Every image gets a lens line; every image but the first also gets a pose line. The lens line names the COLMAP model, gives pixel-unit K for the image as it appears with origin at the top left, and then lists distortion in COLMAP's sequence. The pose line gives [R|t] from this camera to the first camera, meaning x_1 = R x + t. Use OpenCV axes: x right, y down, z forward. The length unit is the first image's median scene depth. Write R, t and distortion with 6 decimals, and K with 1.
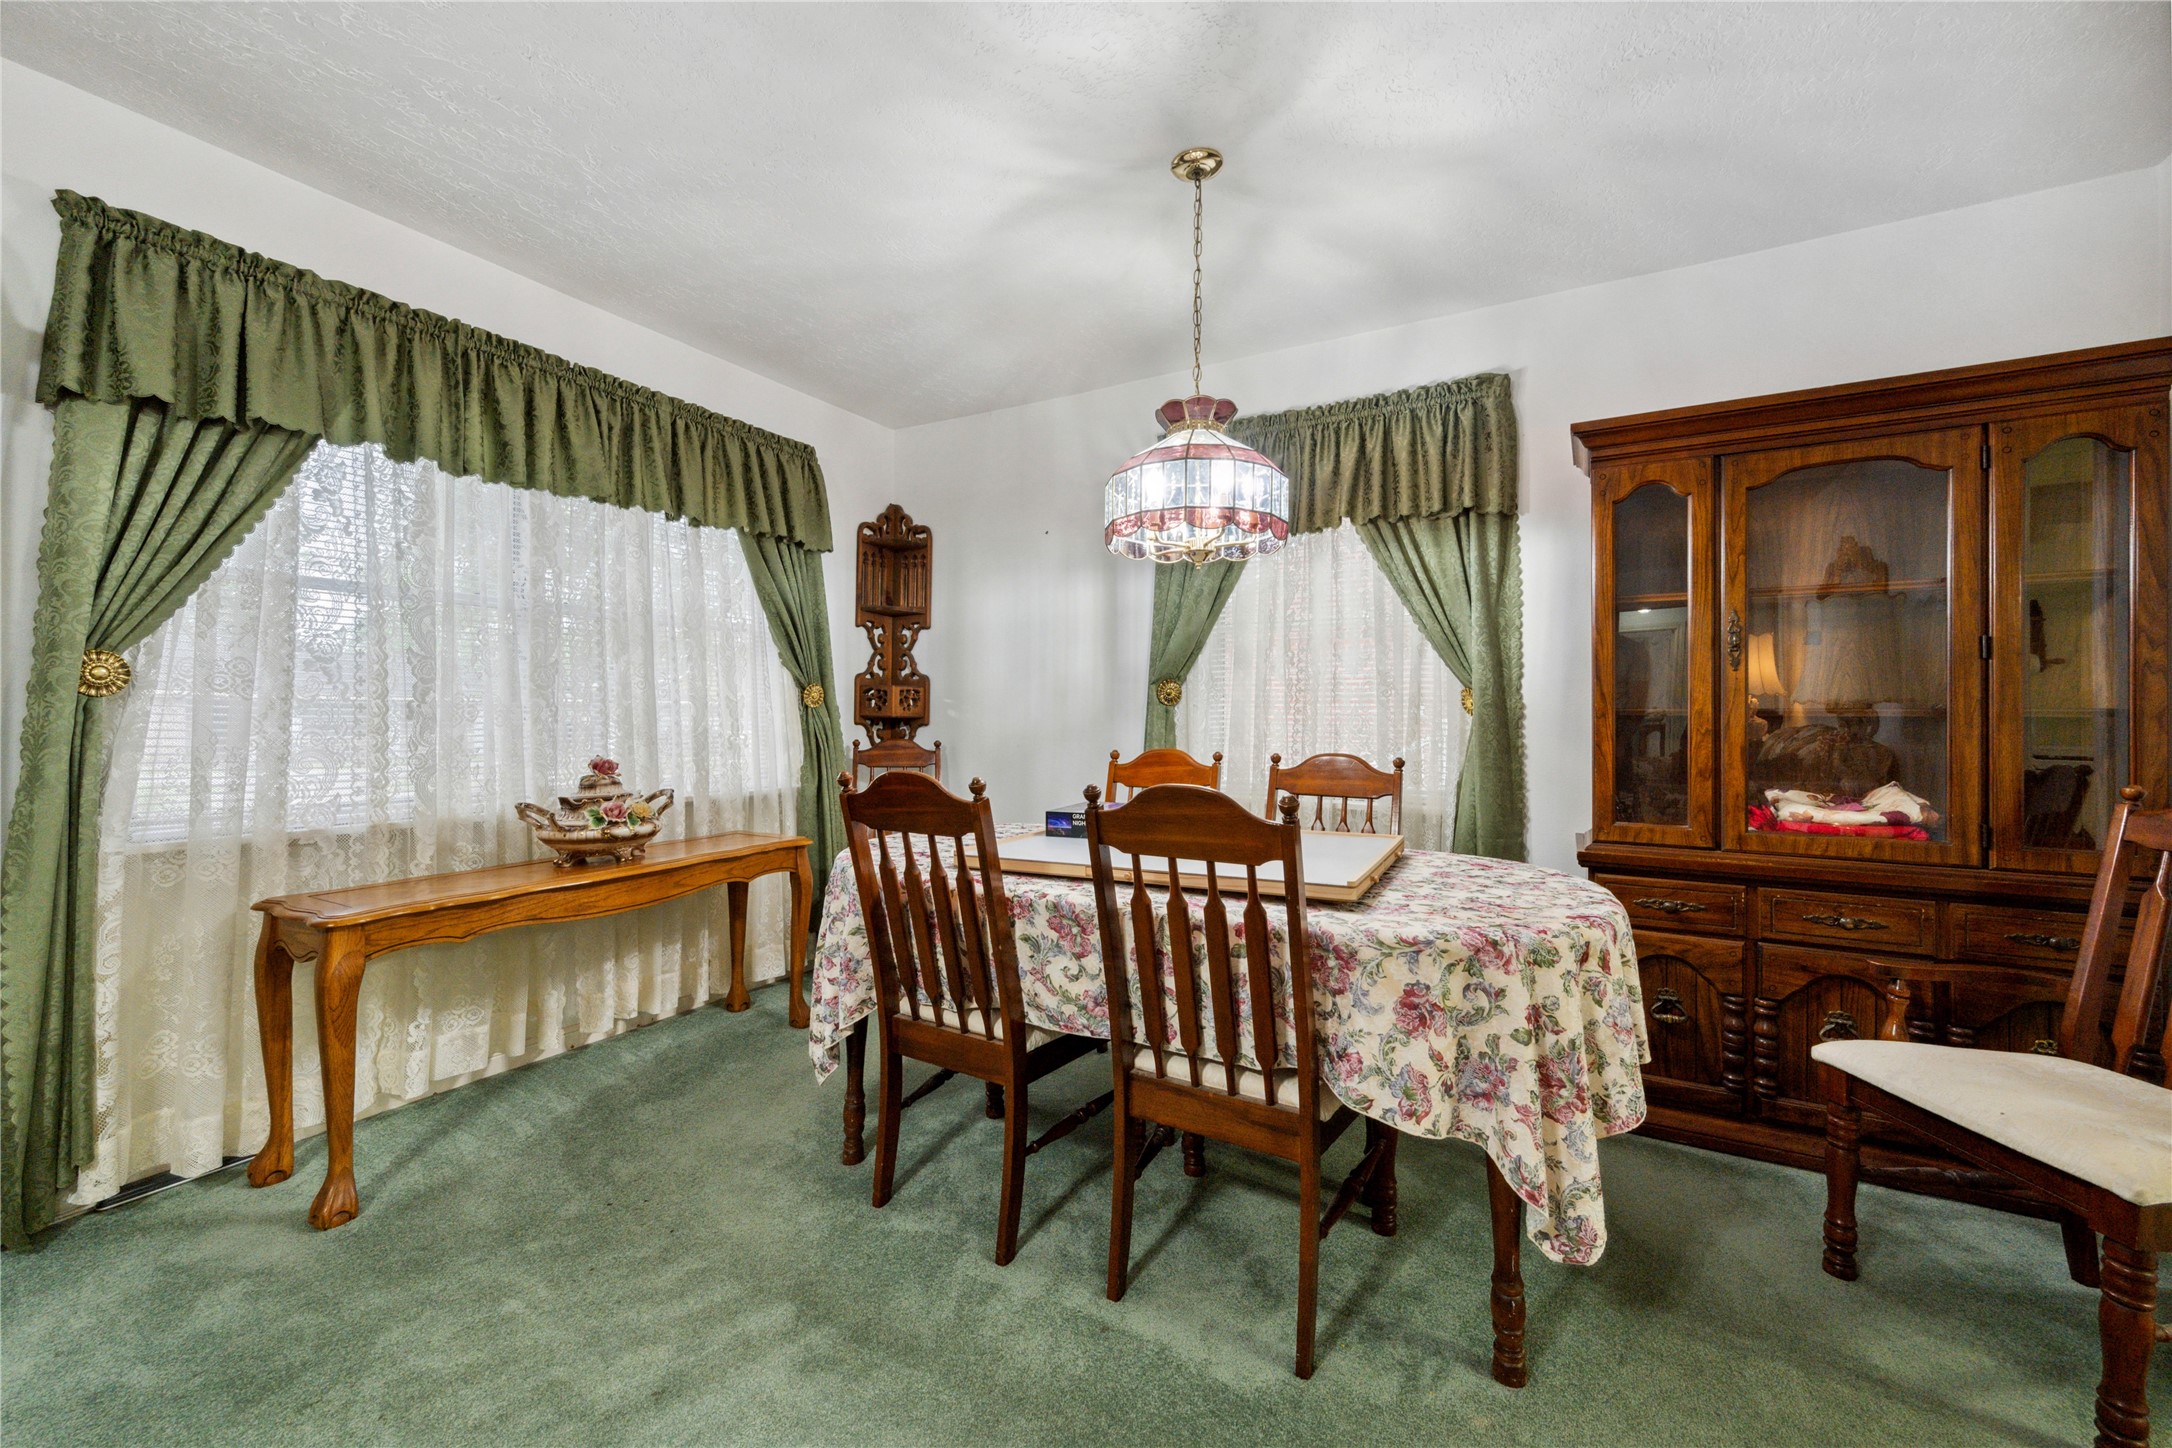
lens RADIAL K [[852.5, 0, 1085.5], [0, 852.5, 710.7], [0, 0, 1]] dist [0.001683, 0.000513]
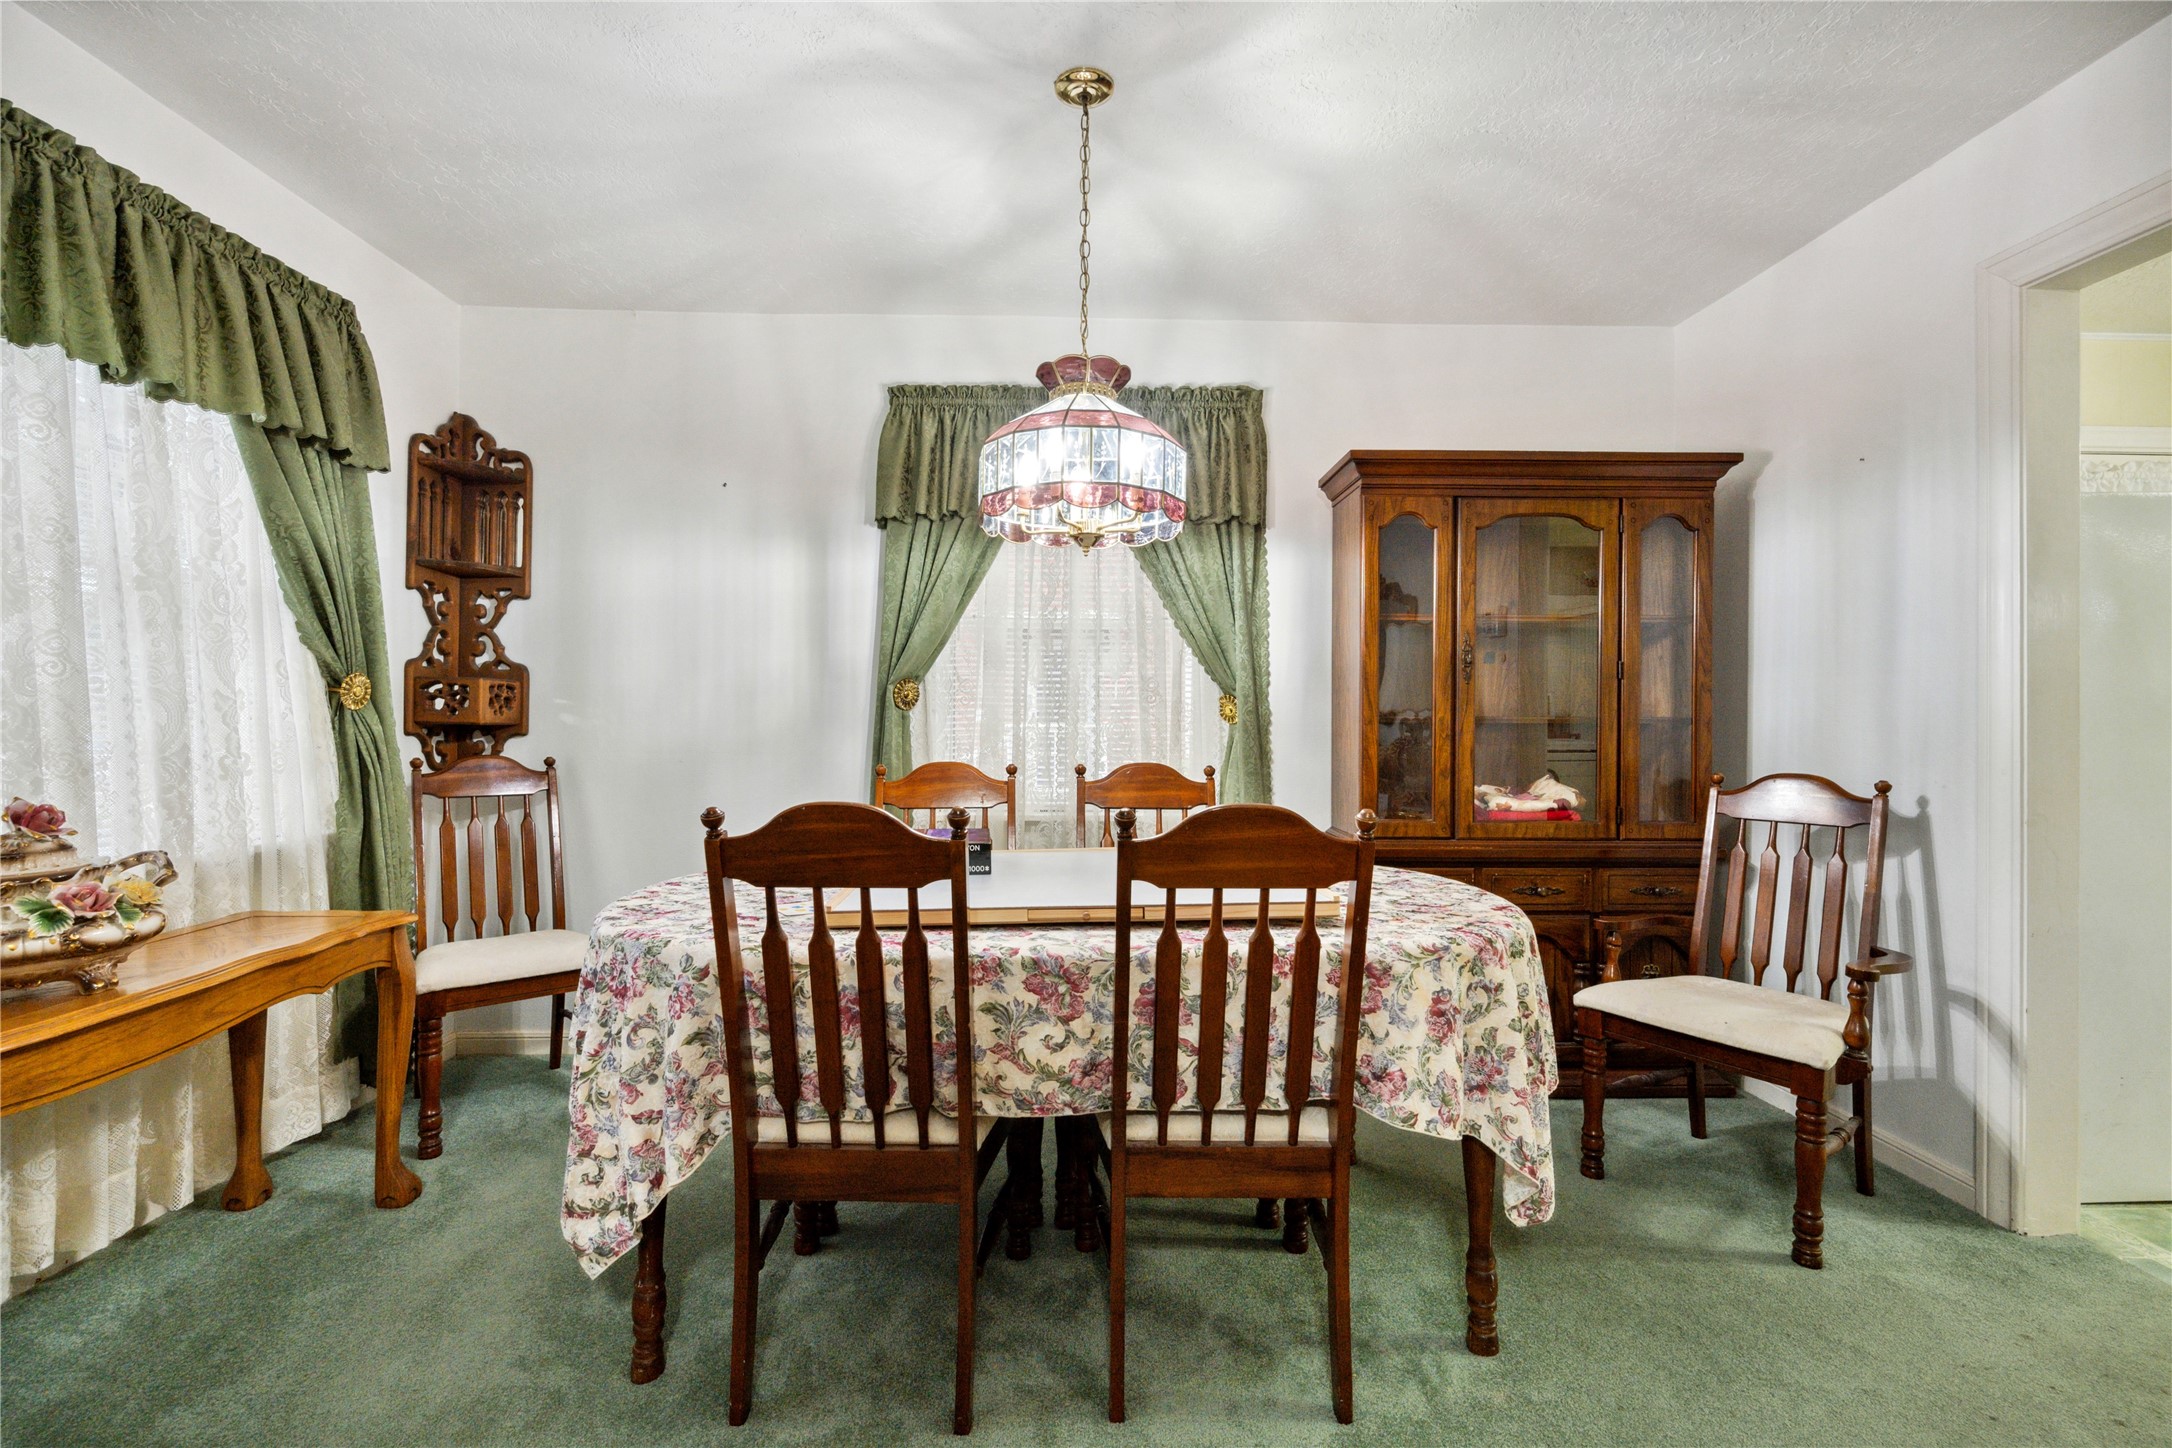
lens RADIAL K [[942.7, 0, 1080.9], [0, 942.7, 722.6], [0, 0, 1]] dist [0.001197, 0.000012]
pose [[0.857690, -0.001271, 0.514165, -0.315511], [-0.003609, 0.999957, 0.008492, -0.002856], [-0.514154, -0.009139, 0.857649, 0.151726]]
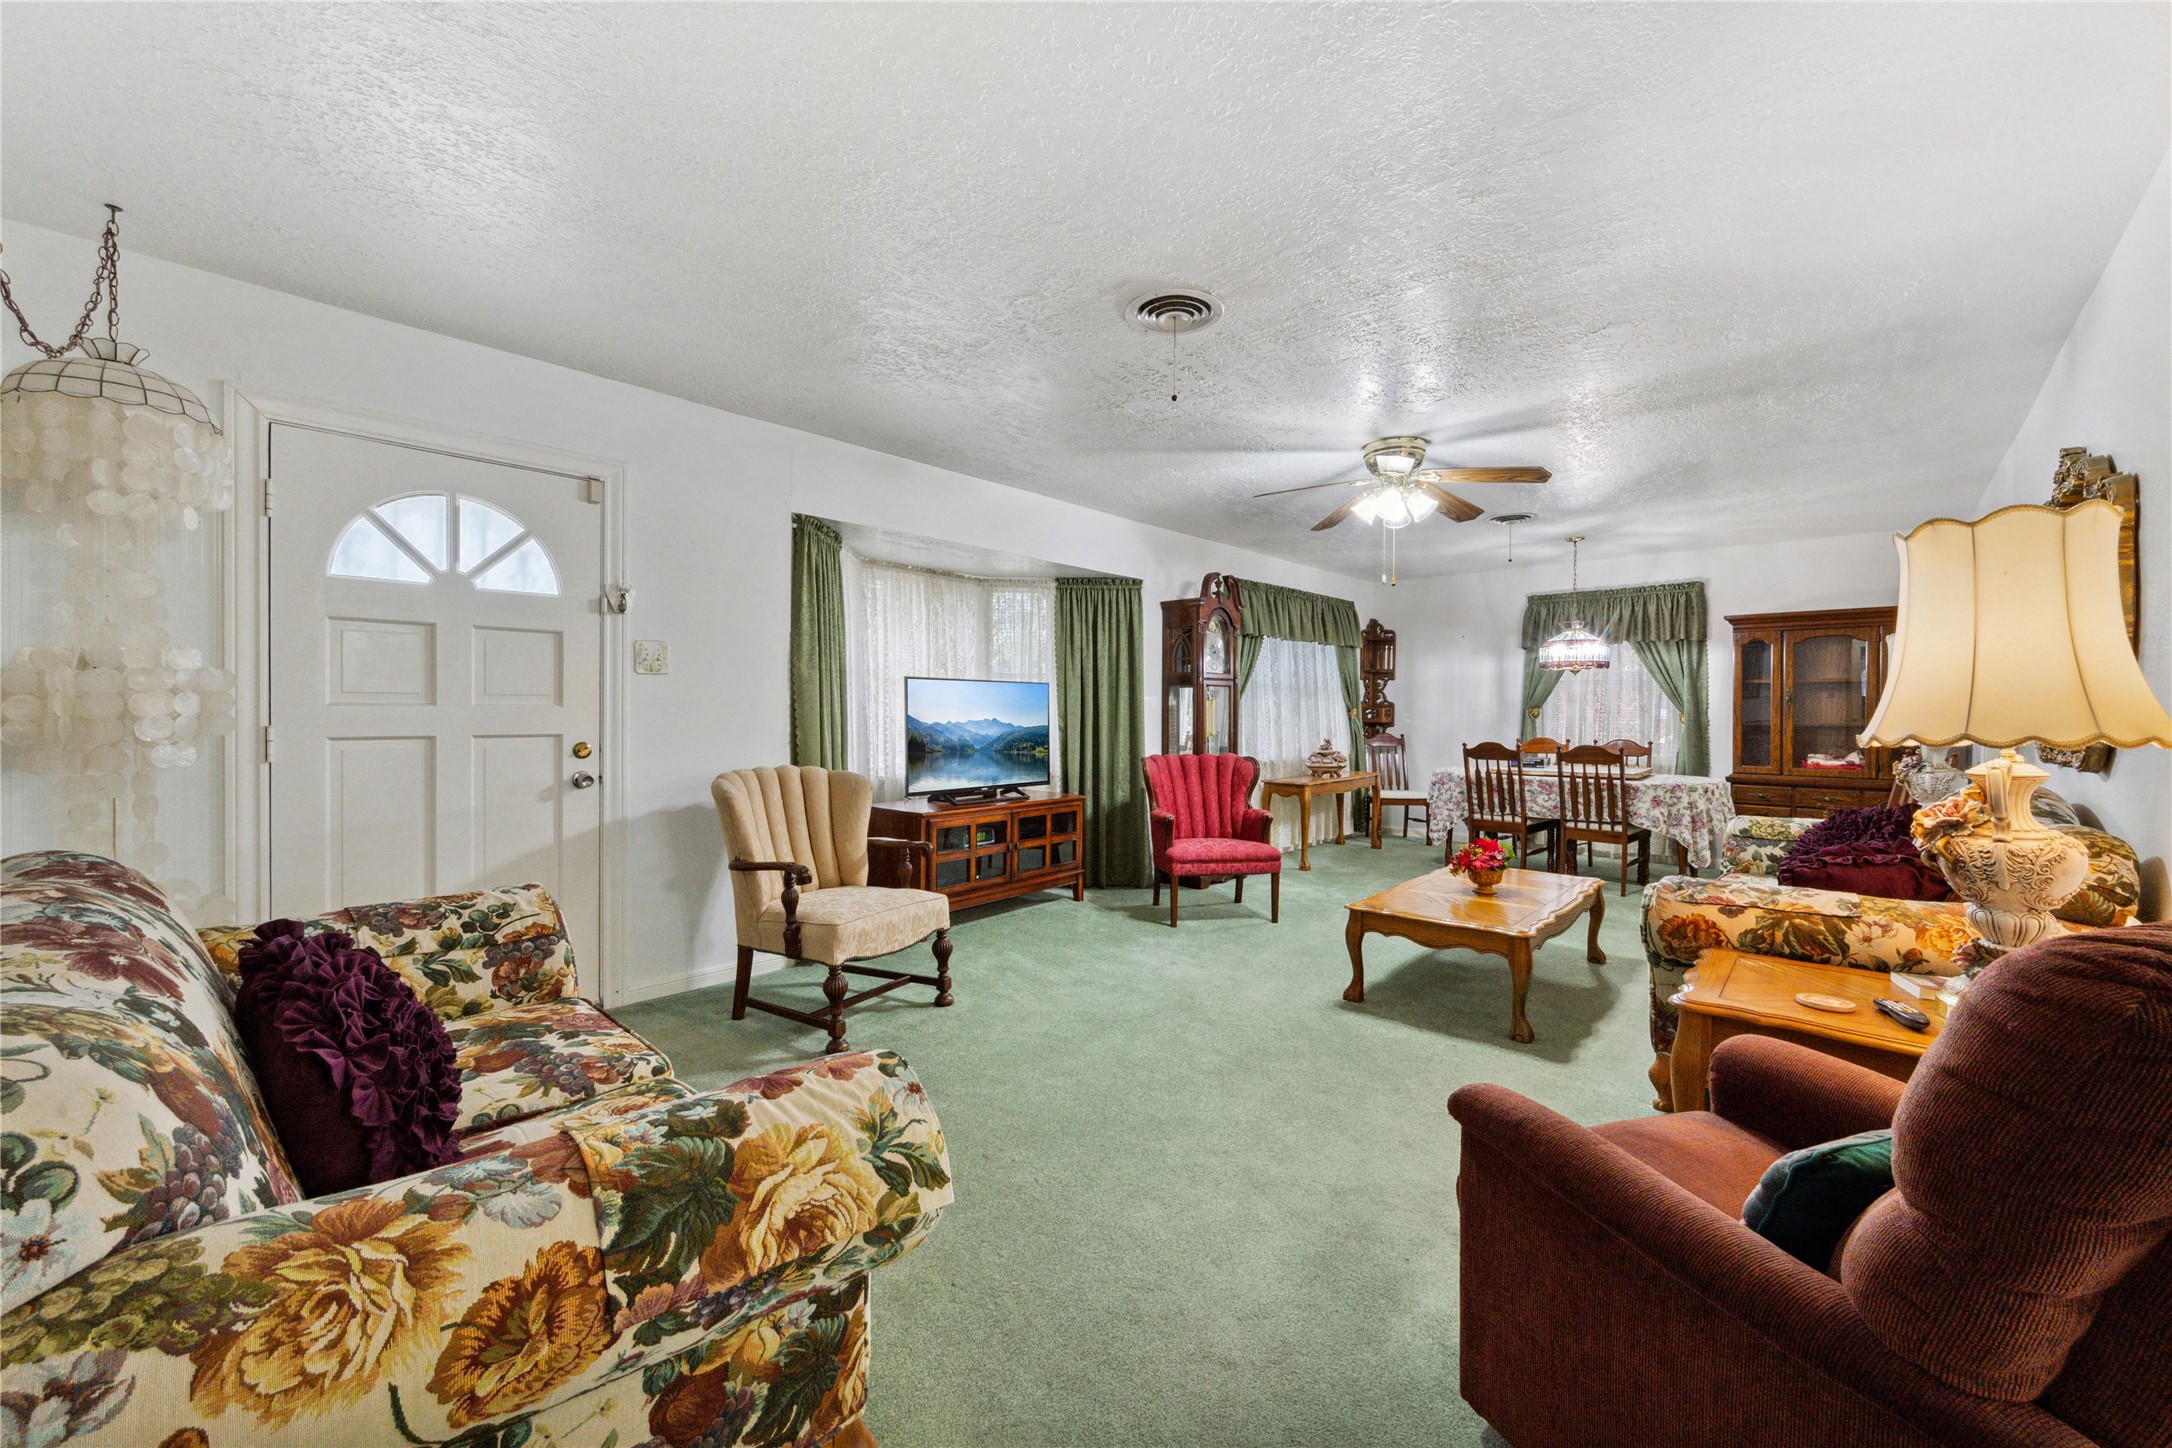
lens RADIAL K [[852.5, 0, 1088.9], [0, 852.5, 716.7], [0, 0, 1]] dist [0.001683, 0.000513]
pose [[0.975618, 0.002530, -0.219462, -0.743154], [0.000034, 0.999932, 0.011677, -0.050890], [0.219477, -0.011400, 0.975551, -1.942714]]
